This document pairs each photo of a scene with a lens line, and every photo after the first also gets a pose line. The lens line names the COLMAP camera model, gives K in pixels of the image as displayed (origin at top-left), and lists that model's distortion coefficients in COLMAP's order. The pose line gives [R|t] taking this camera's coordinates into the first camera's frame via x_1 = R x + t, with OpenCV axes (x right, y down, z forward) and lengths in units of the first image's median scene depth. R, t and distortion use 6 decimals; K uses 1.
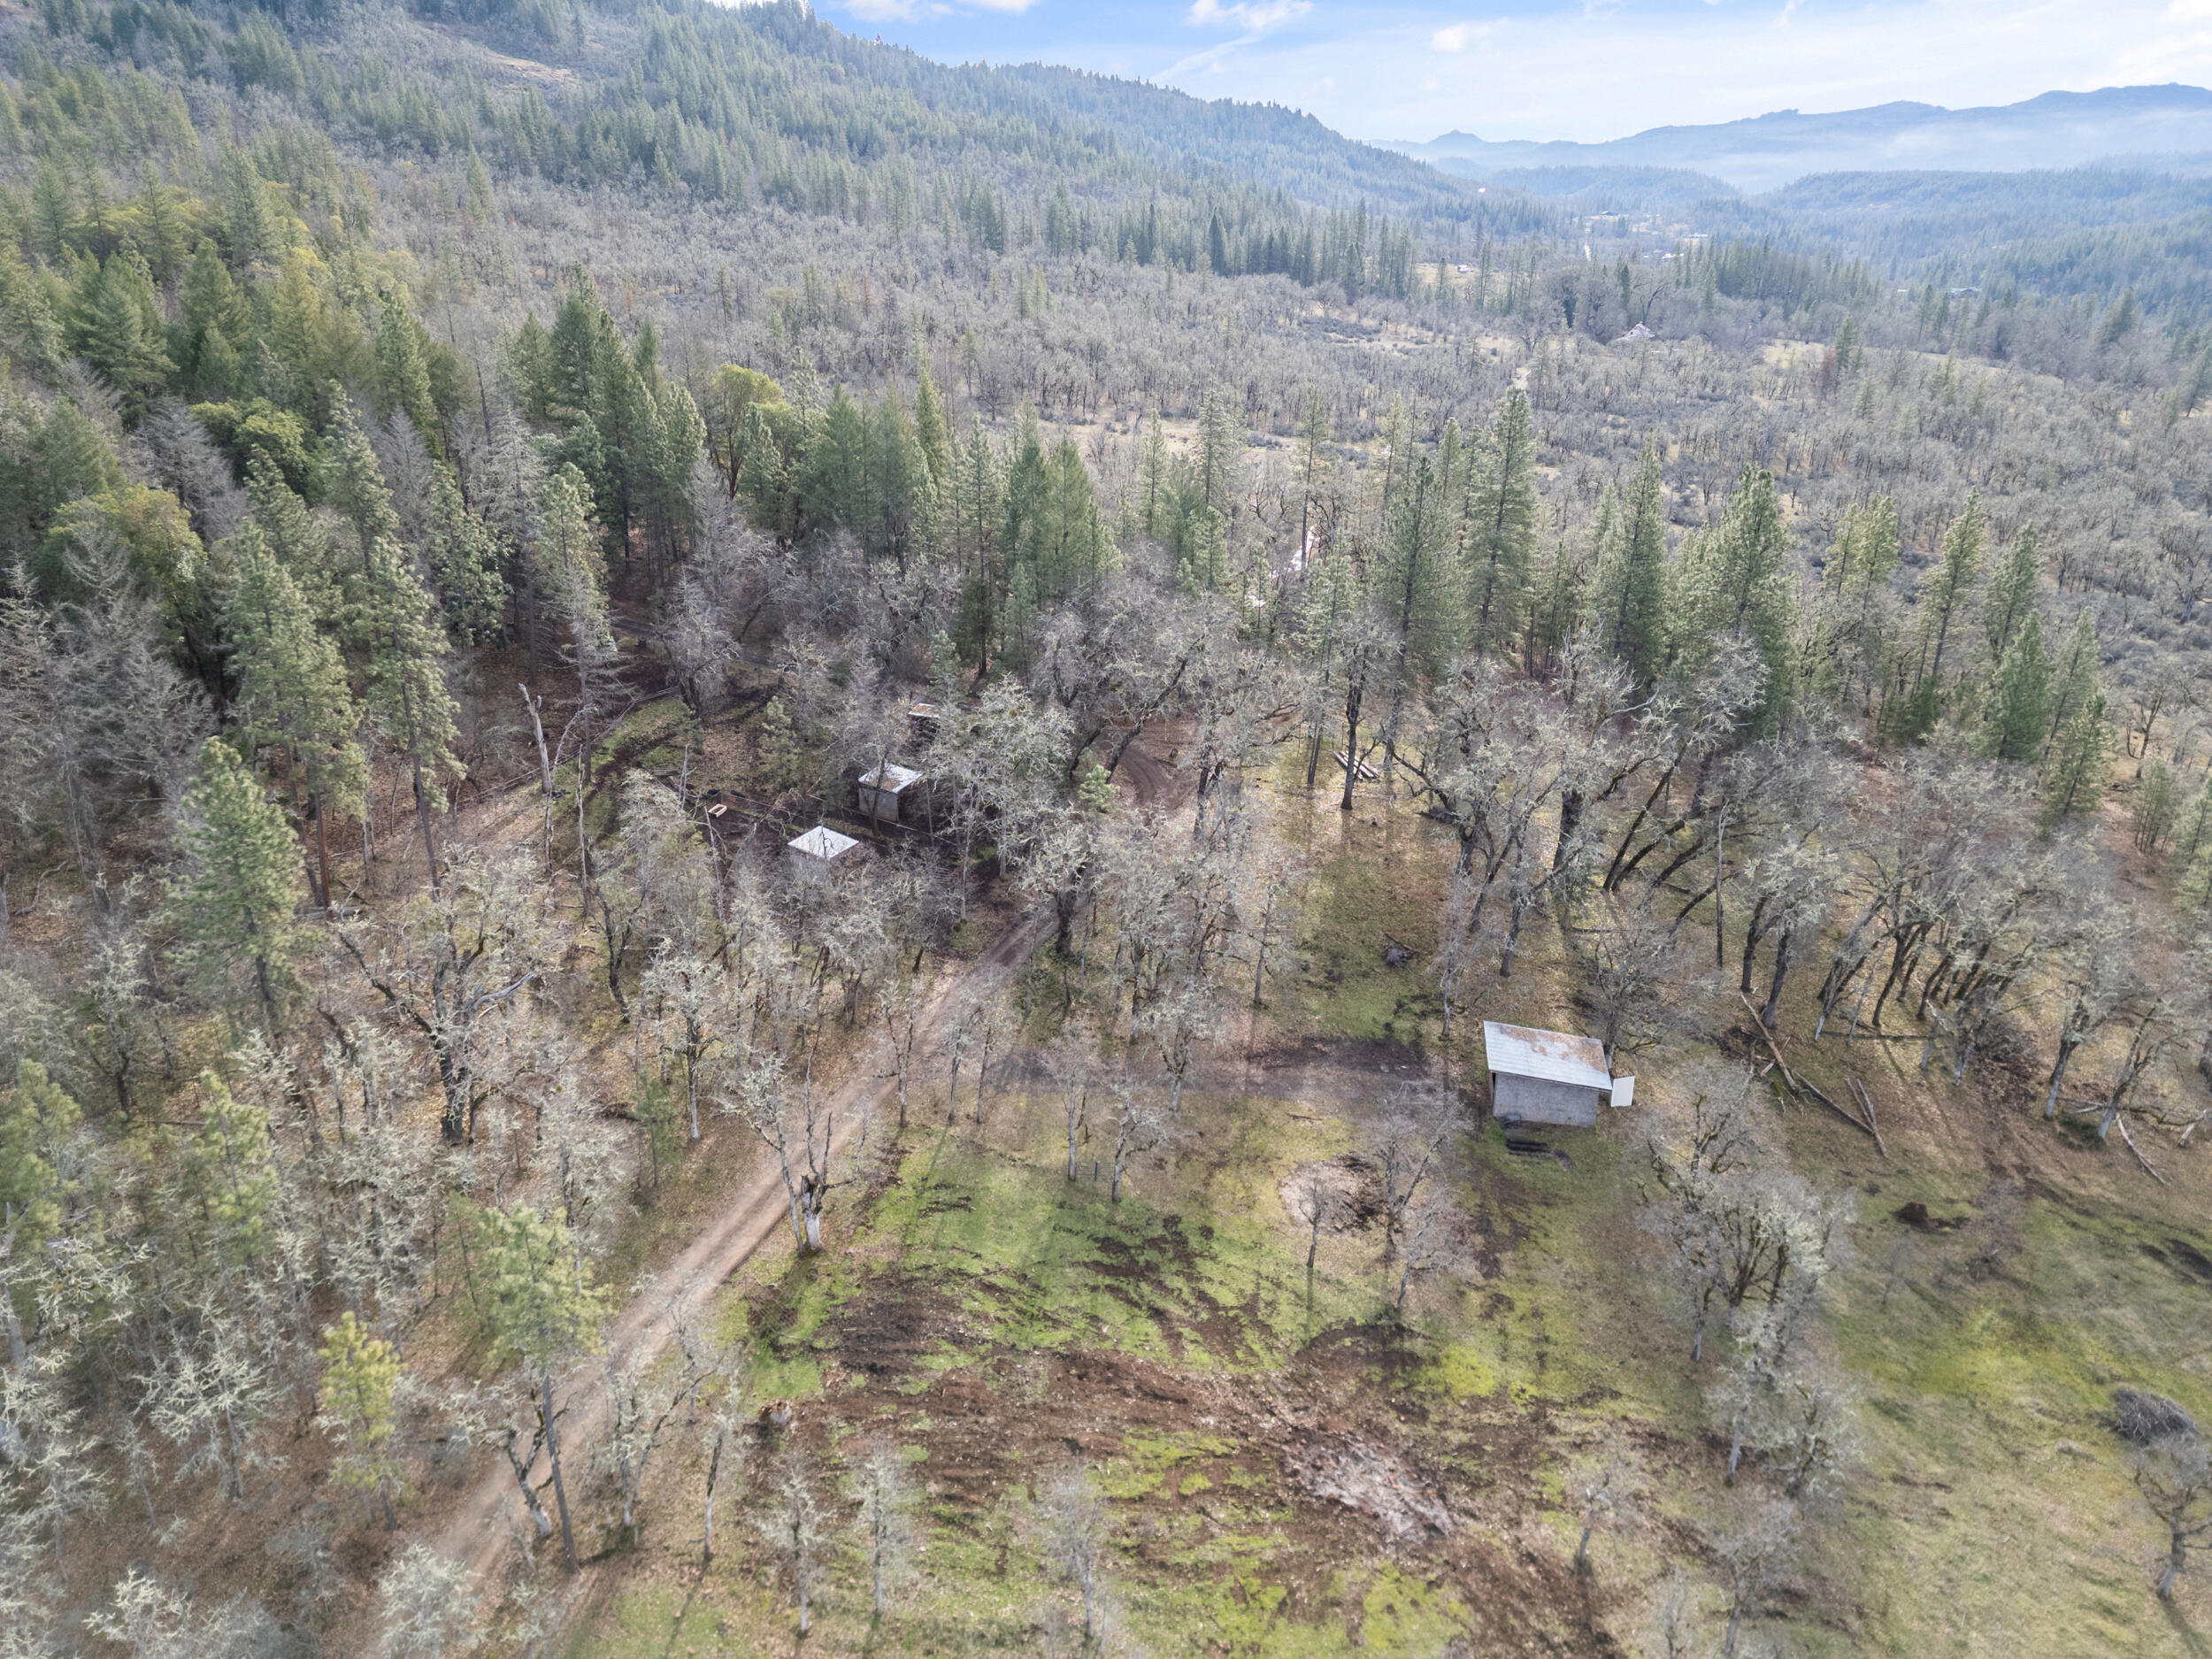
lens RADIAL K [[1527.4, 0, 1106.0], [0, 1527.4, 829.5], [0, 0, 1]] dist [0.041062, 0.000432]
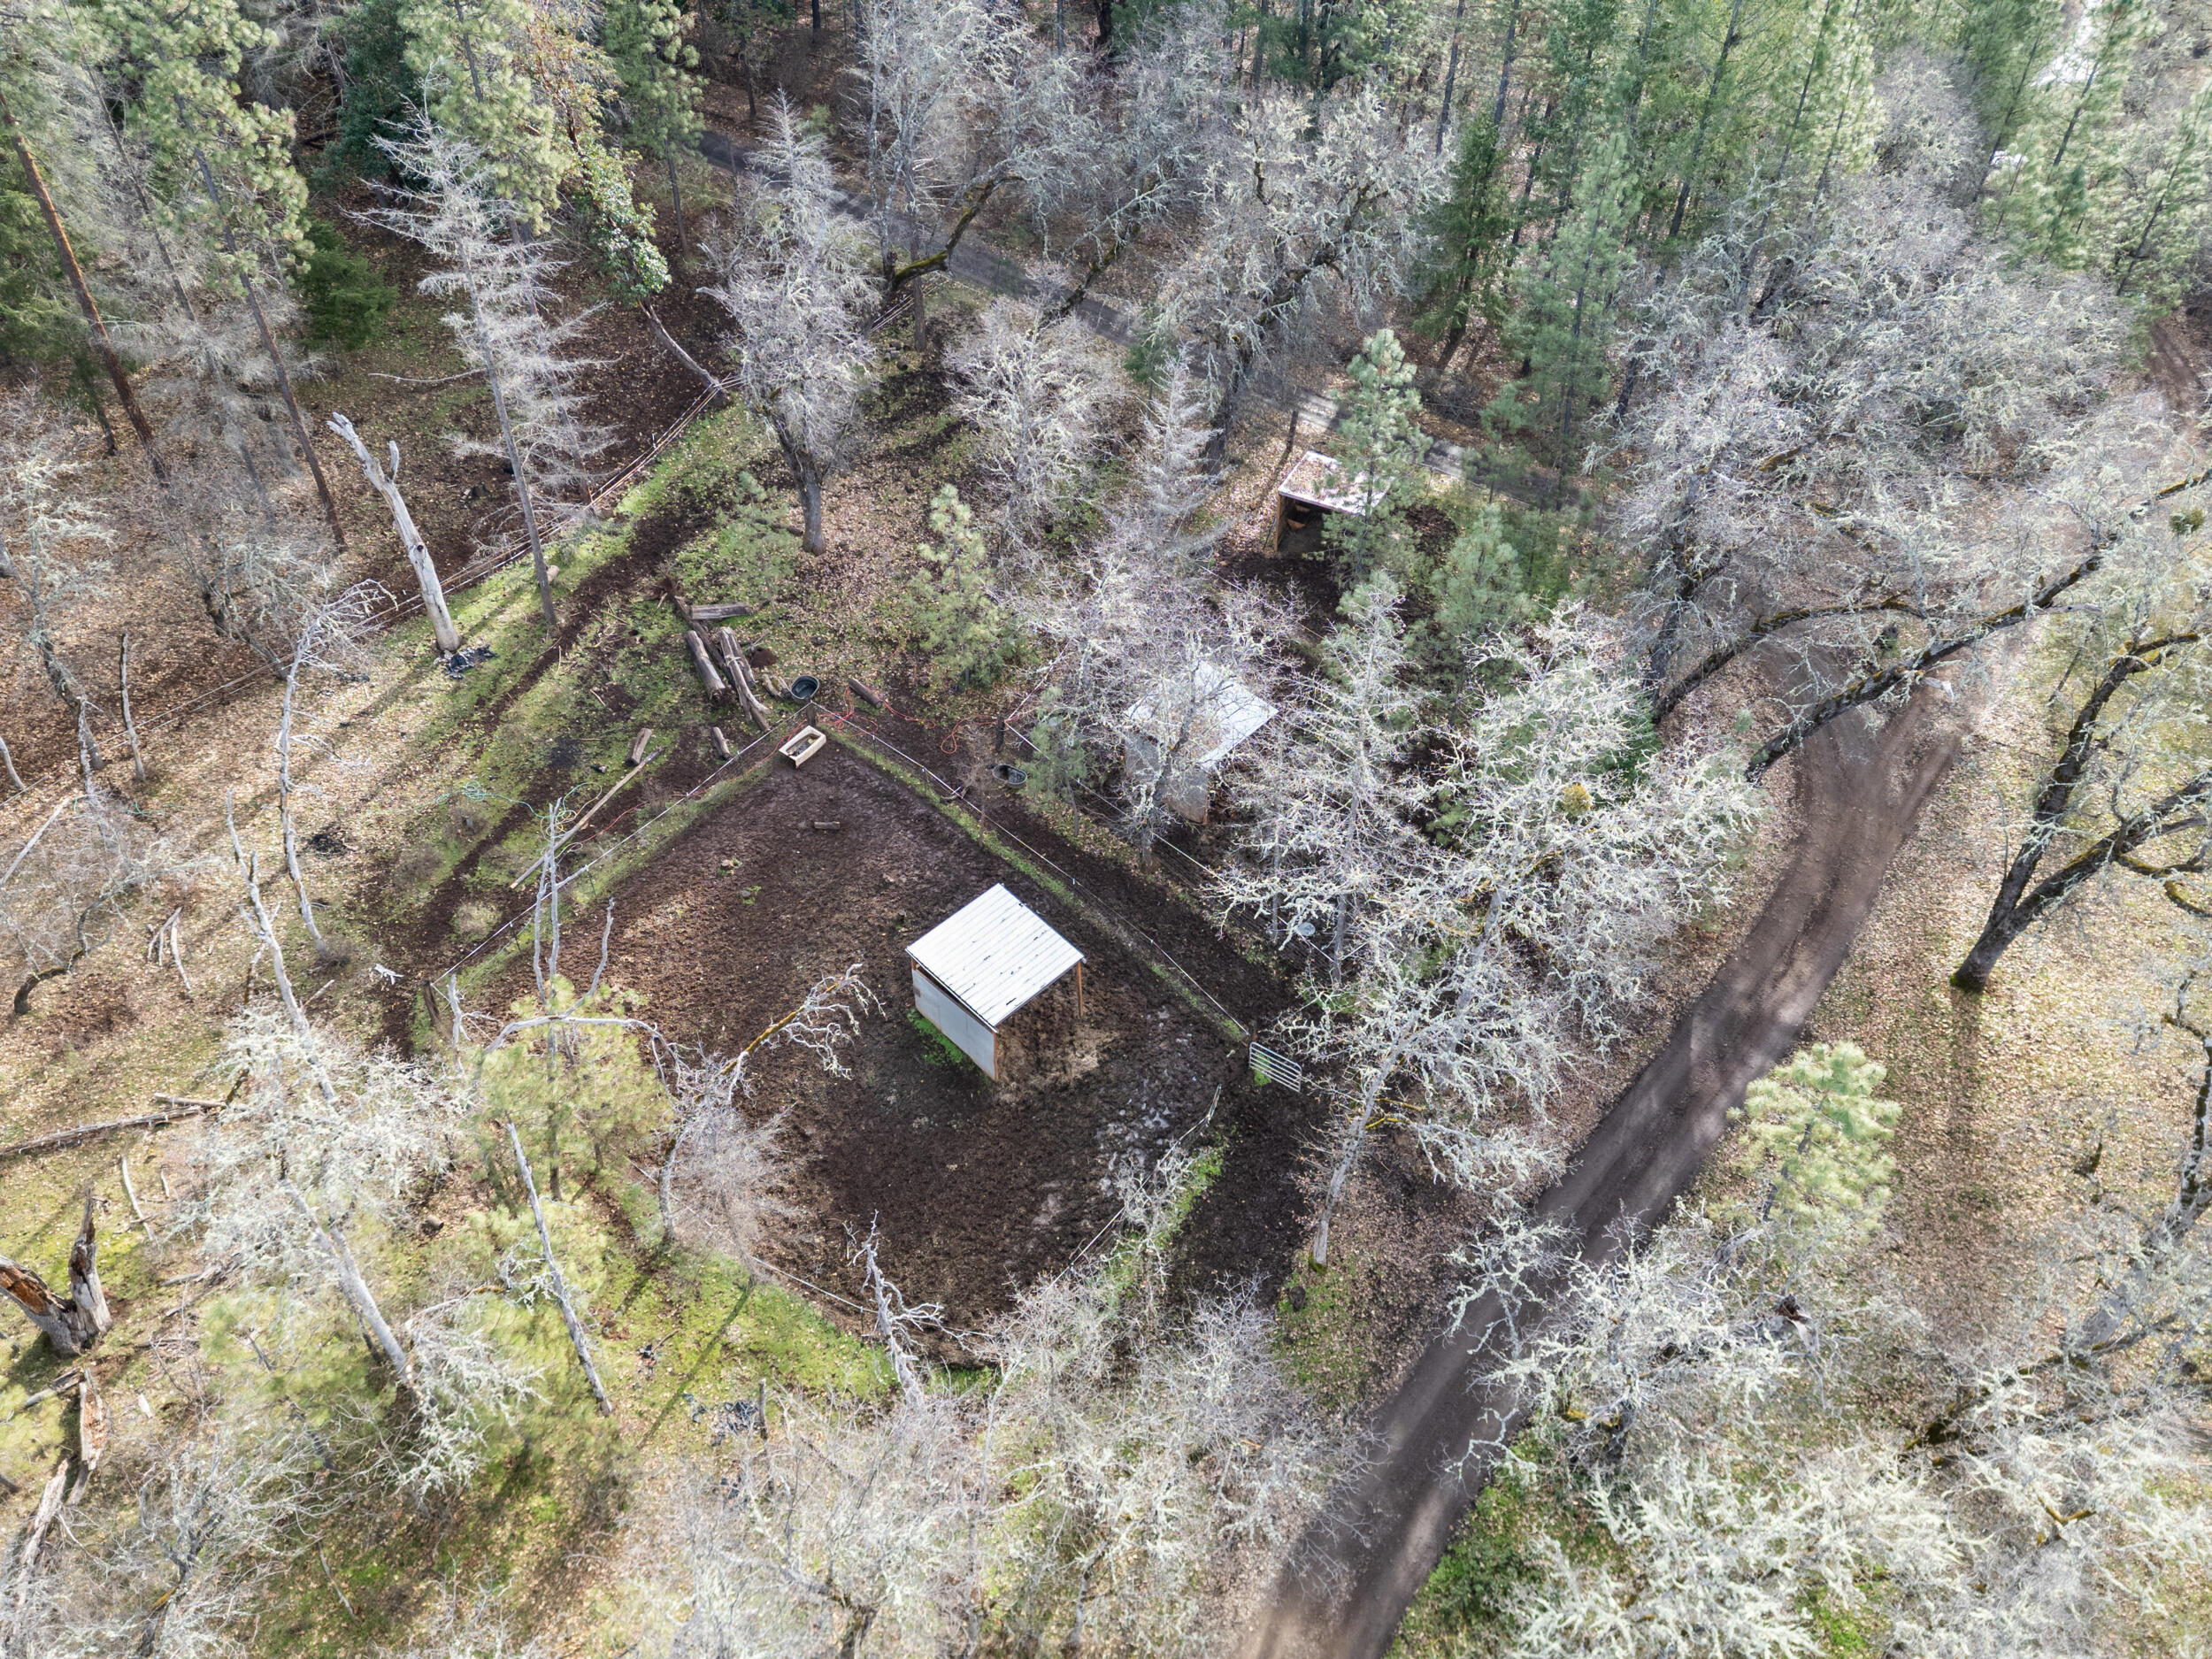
lens RADIAL K [[1527.4, 0, 1106.0], [0, 1527.4, 829.5], [0, 0, 1]] dist [0.041062, 0.000432]
pose [[0.964608, 0.171986, -0.199879, -0.074348], [-0.095861, 0.934873, 0.341793, -0.135550], [0.245645, -0.310536, 0.918273, 0.570574]]
